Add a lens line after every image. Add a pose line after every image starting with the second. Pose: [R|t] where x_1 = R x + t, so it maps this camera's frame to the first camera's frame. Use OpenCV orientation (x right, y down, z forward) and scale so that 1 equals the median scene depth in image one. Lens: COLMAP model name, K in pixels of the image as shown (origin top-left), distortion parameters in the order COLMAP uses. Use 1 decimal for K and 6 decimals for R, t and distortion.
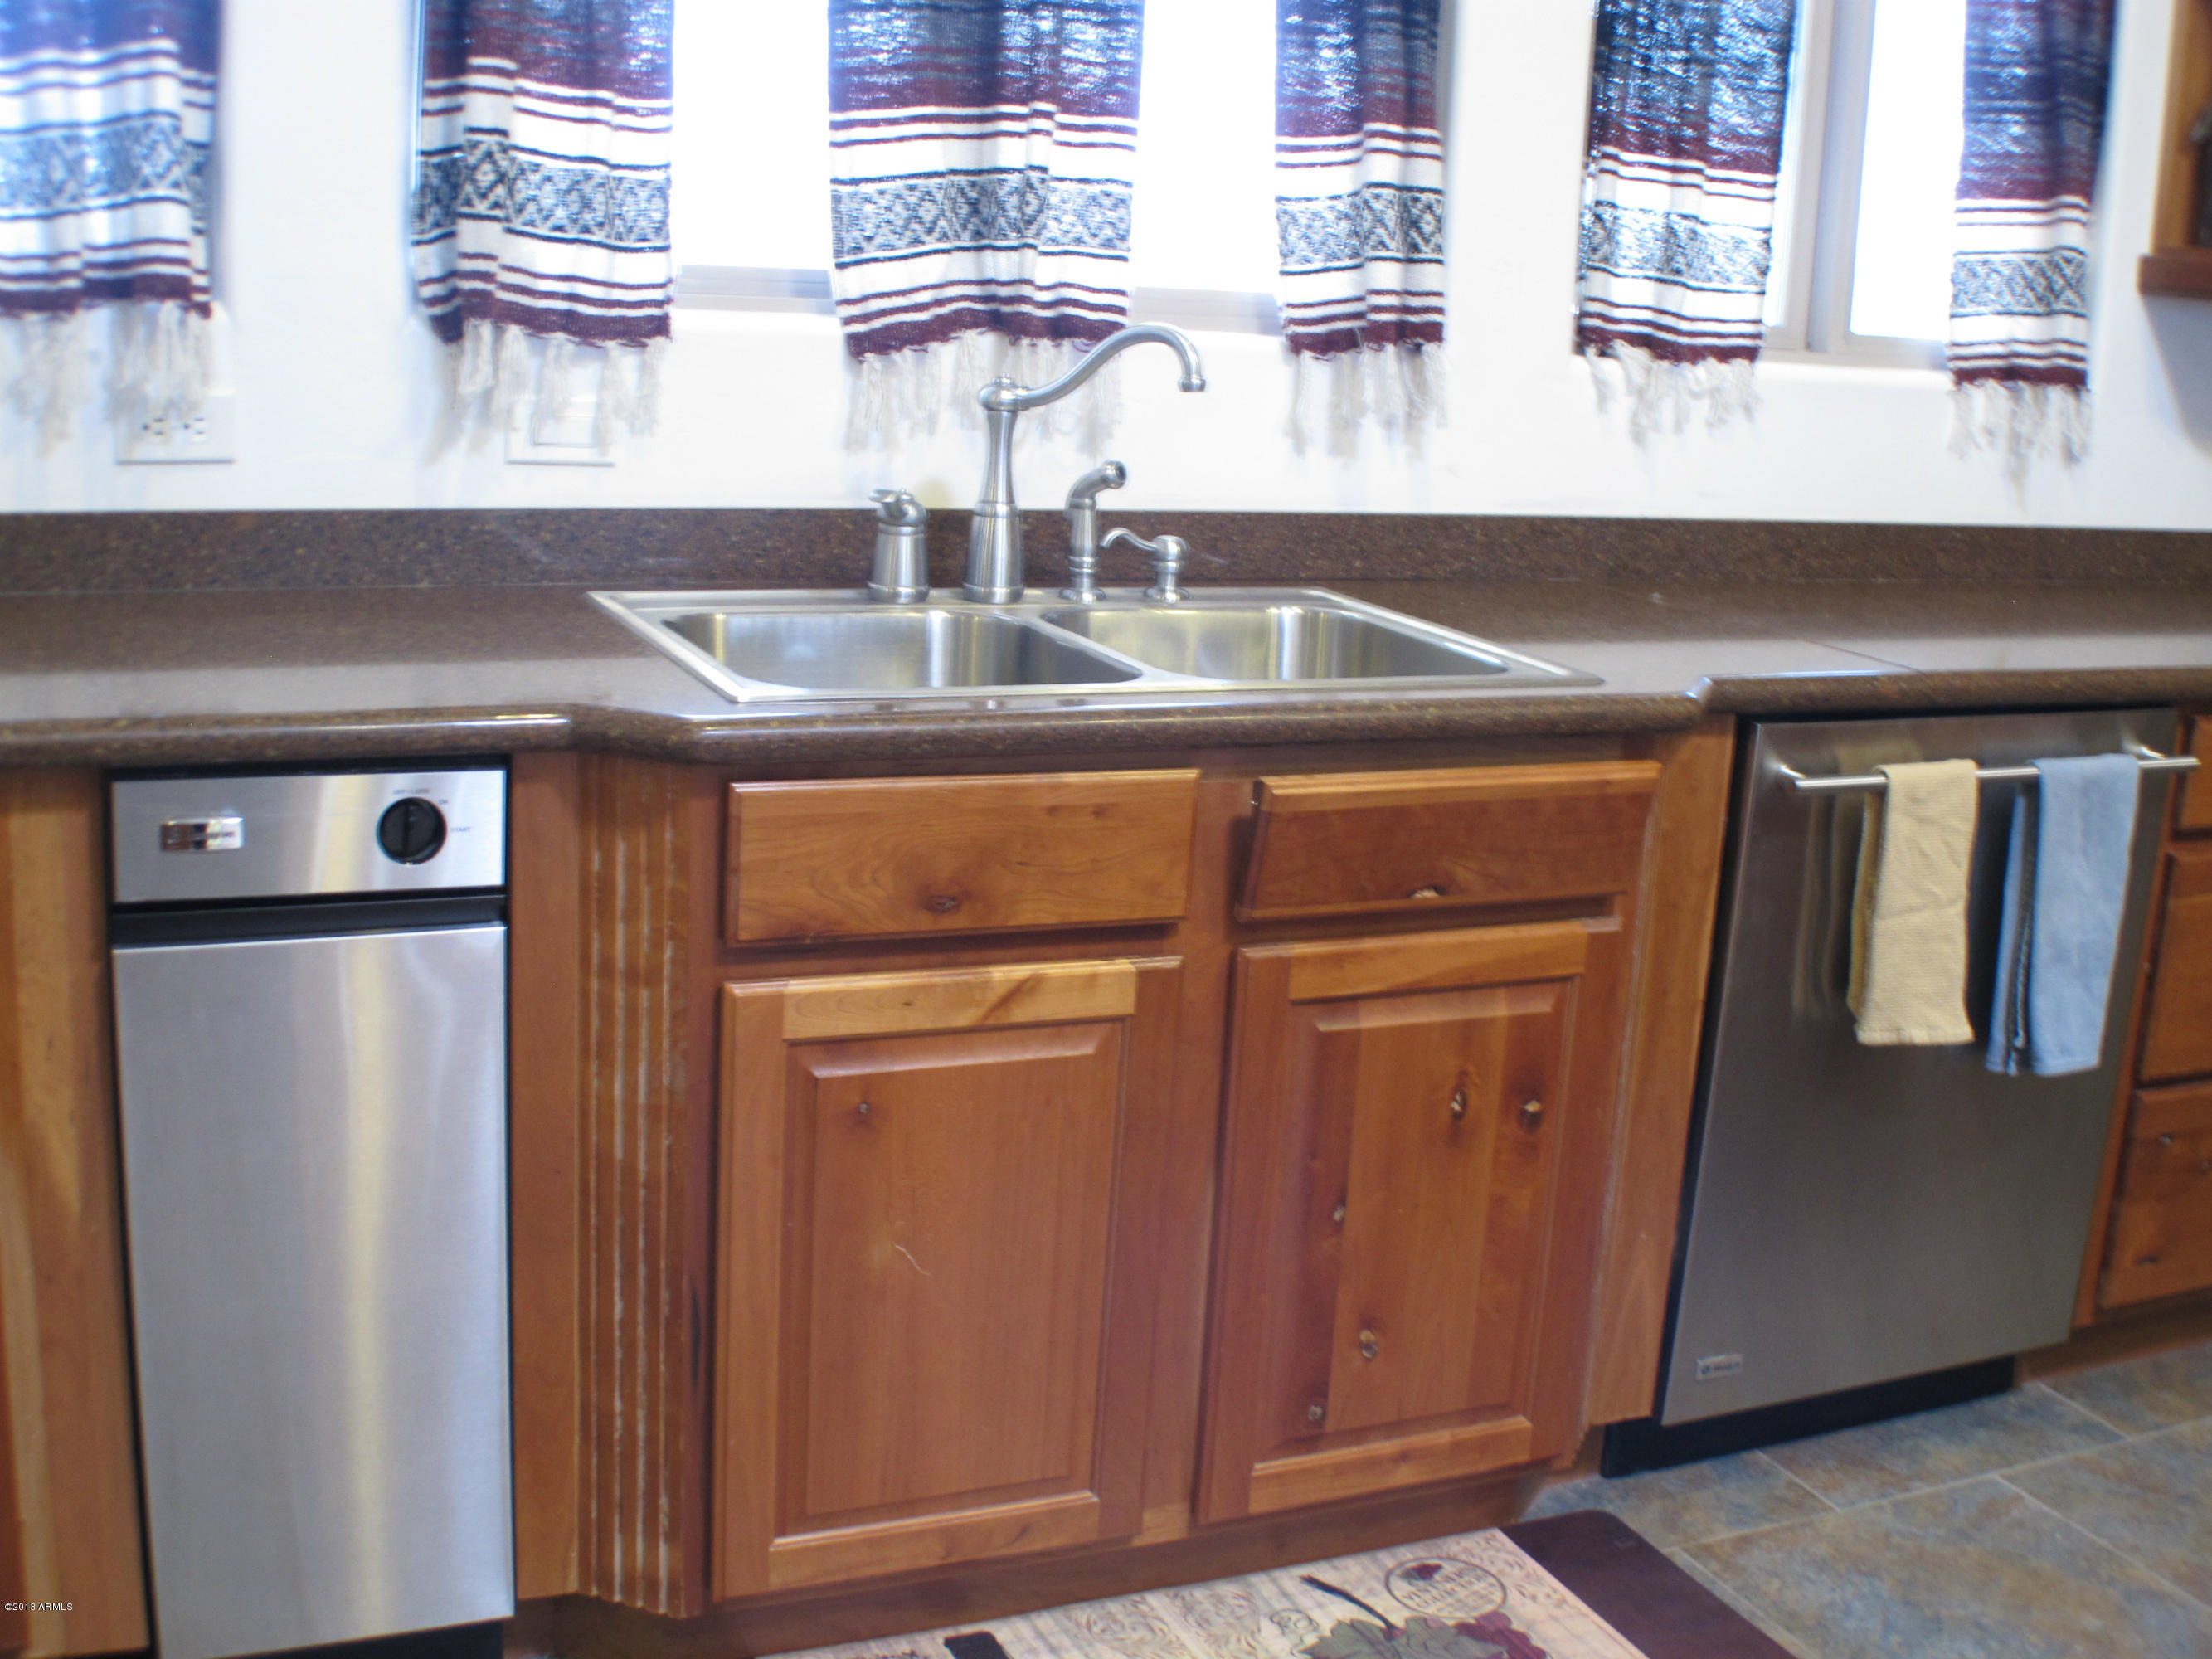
lens RADIAL K [[2489.5, 0, 1106.0], [0, 2489.5, 829.5], [0, 0, 1]] dist [-0.183559, 0.053547]
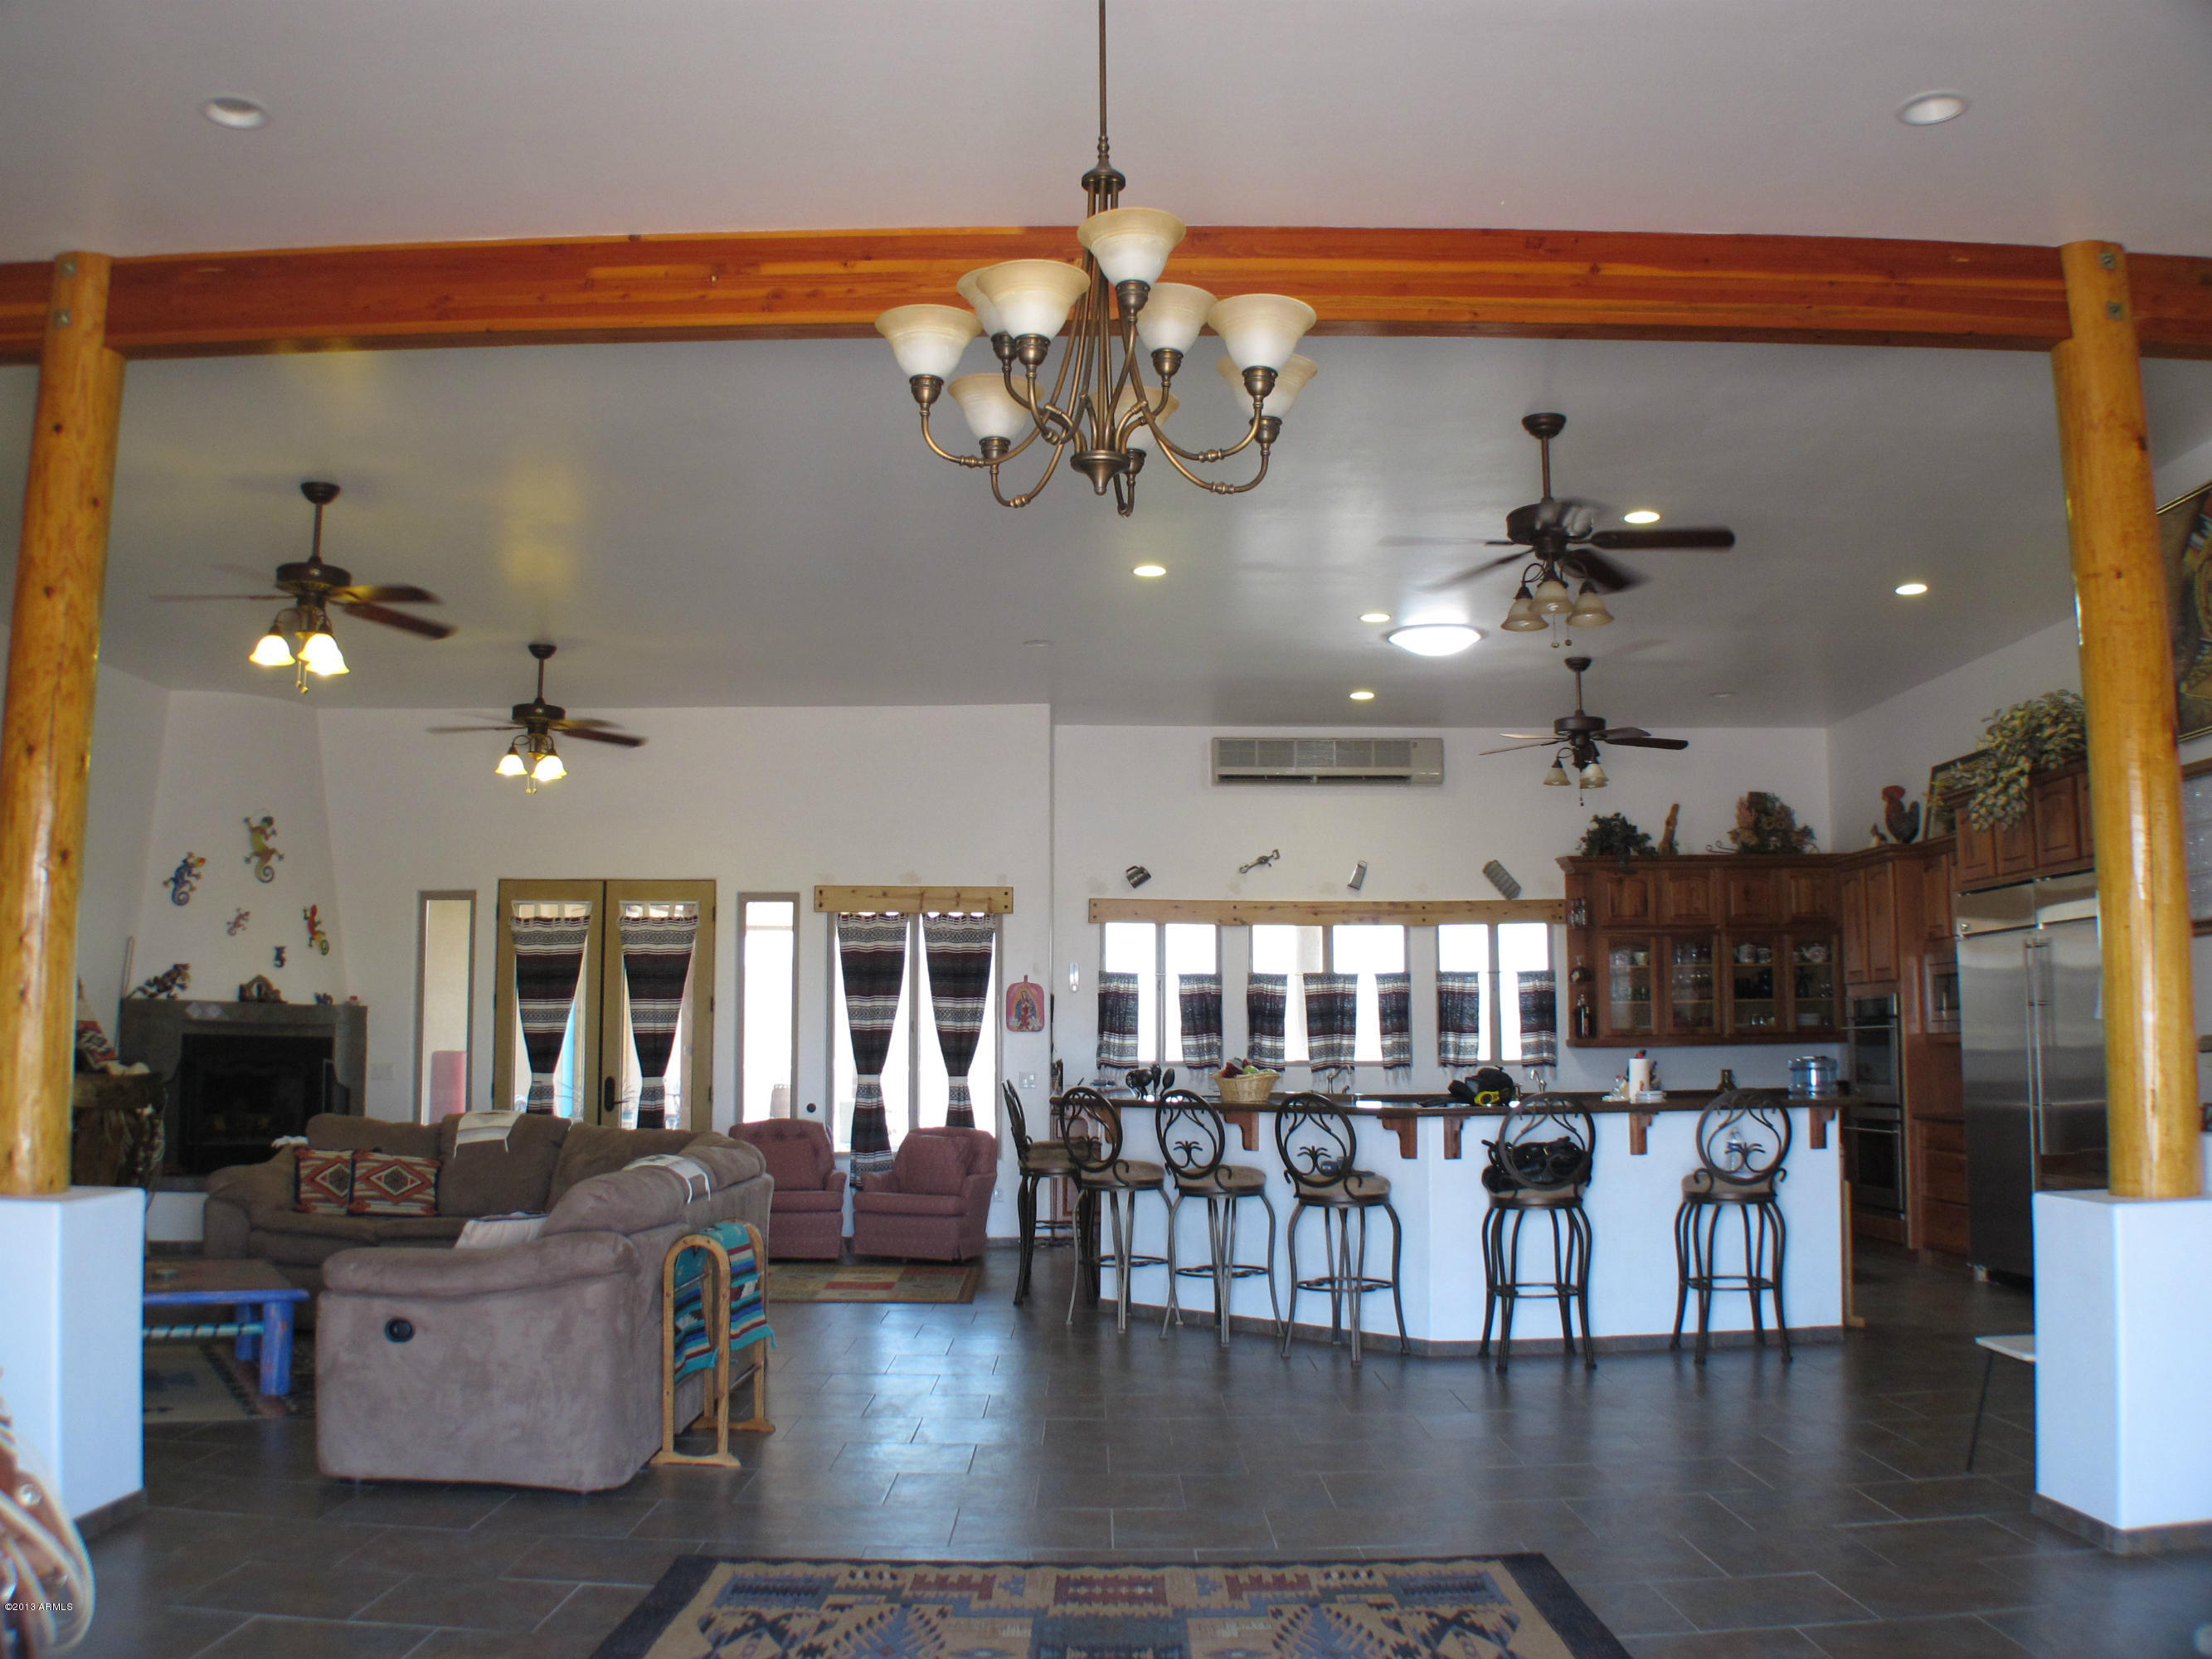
lens RADIAL K [[1896.1, 0, 1106.0], [0, 1896.1, 829.5], [0, 0, 1]] dist [-0.210000, 0.085629]
pose [[0.909950, -0.098743, -0.402792, 1.321424], [-0.047404, 0.940111, -0.337555, 0.823522], [0.412000, 0.326252, 0.850773, -3.324676]]
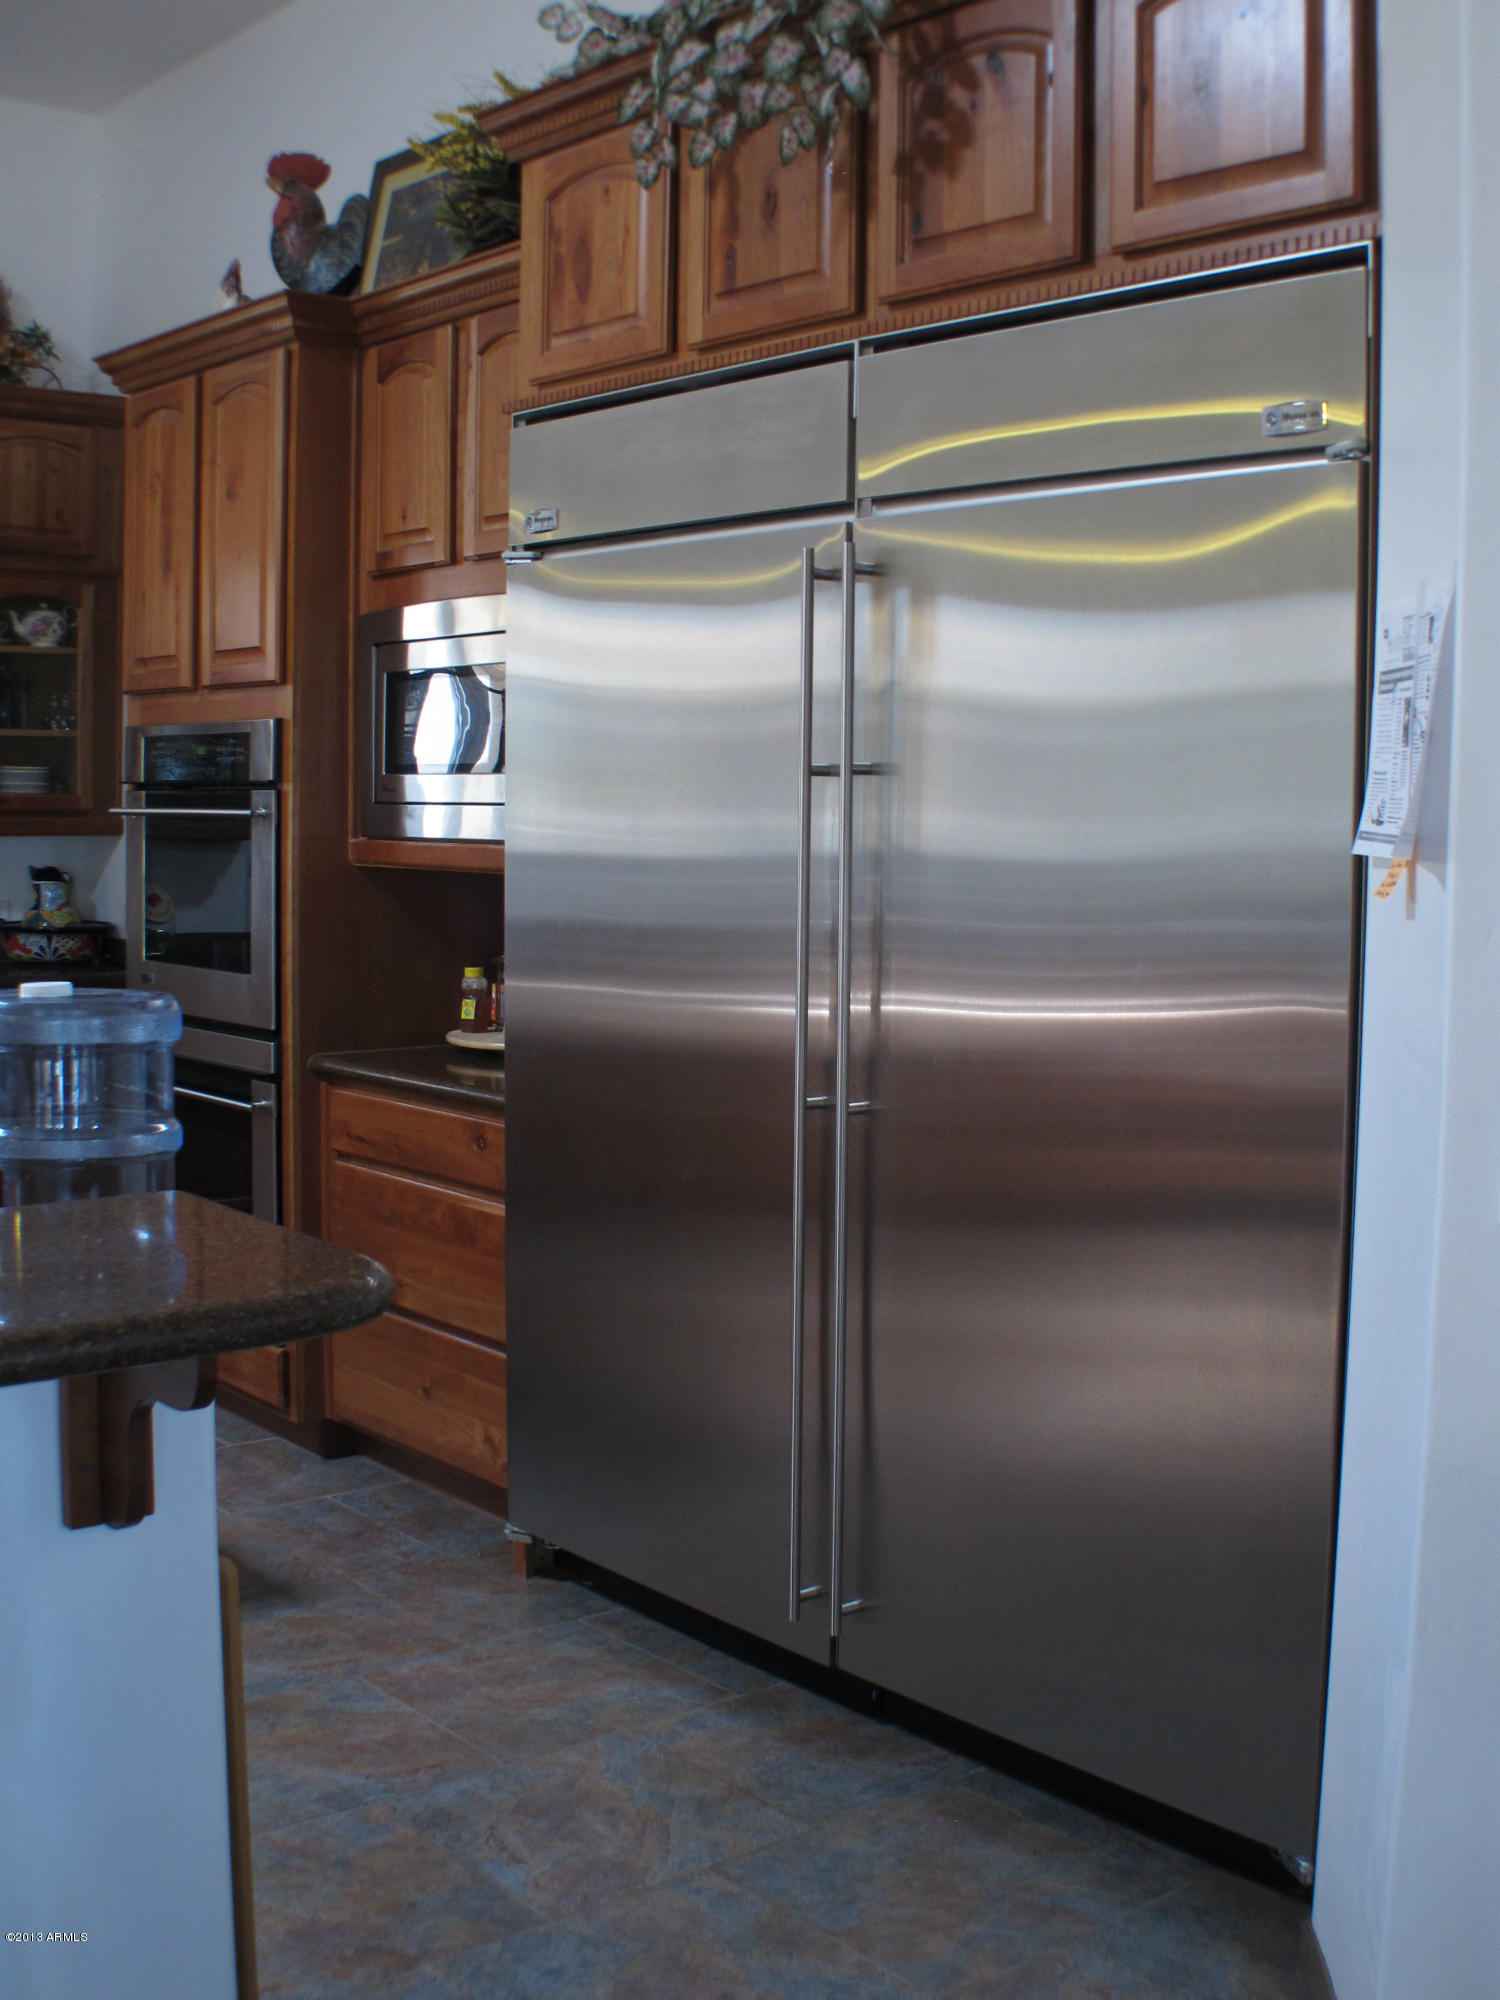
lens RADIAL K [[2250.7, 0, 750.0], [0, 2250.7, 1000.0], [0, 0, 1]] dist [-0.183559, 0.053547]
pose [[0.964821, -0.046639, 0.258737, 1.166965], [0.081808, 0.988540, -0.126867, 0.259971], [-0.249855, 0.143571, 0.957580, -1.066601]]
